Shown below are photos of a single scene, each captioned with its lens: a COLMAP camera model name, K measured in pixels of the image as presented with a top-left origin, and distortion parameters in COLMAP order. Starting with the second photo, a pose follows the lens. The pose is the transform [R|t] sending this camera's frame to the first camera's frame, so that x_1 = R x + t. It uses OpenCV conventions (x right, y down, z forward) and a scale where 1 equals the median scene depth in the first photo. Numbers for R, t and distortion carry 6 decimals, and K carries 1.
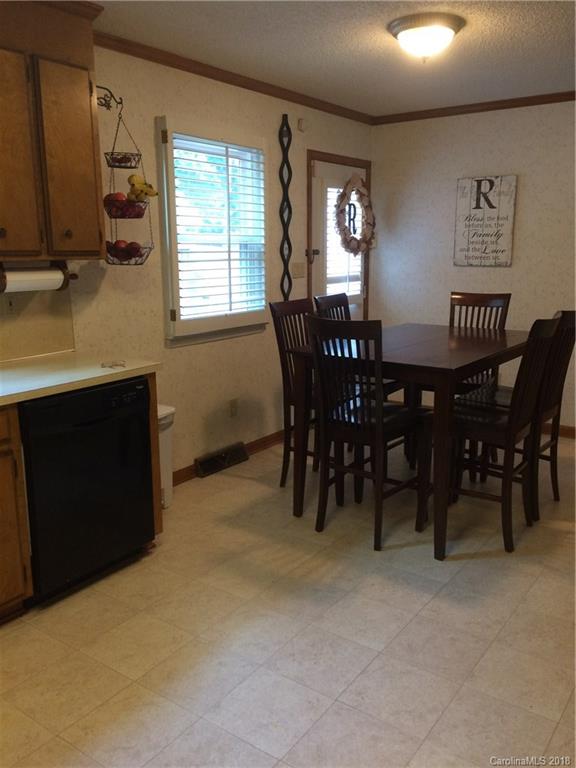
lens RADIAL K [[652.1, 0, 288.3], [0, 652.1, 389.9], [0, 0, 1]] dist [0.066355, -0.082230]
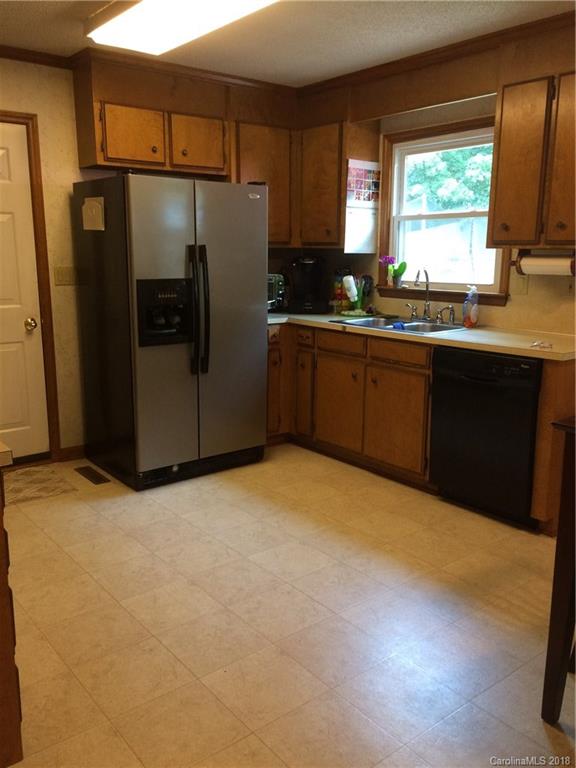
lens RADIAL K [[652.1, 0, 292.6], [0, 652.1, 385.3], [0, 0, 1]] dist [0.066355, -0.082230]
pose [[-0.262046, 0.202060, -0.943665, 0.661052], [-0.212373, 0.941790, 0.260632, -0.129068], [0.941398, 0.268706, -0.203881, 0.638101]]
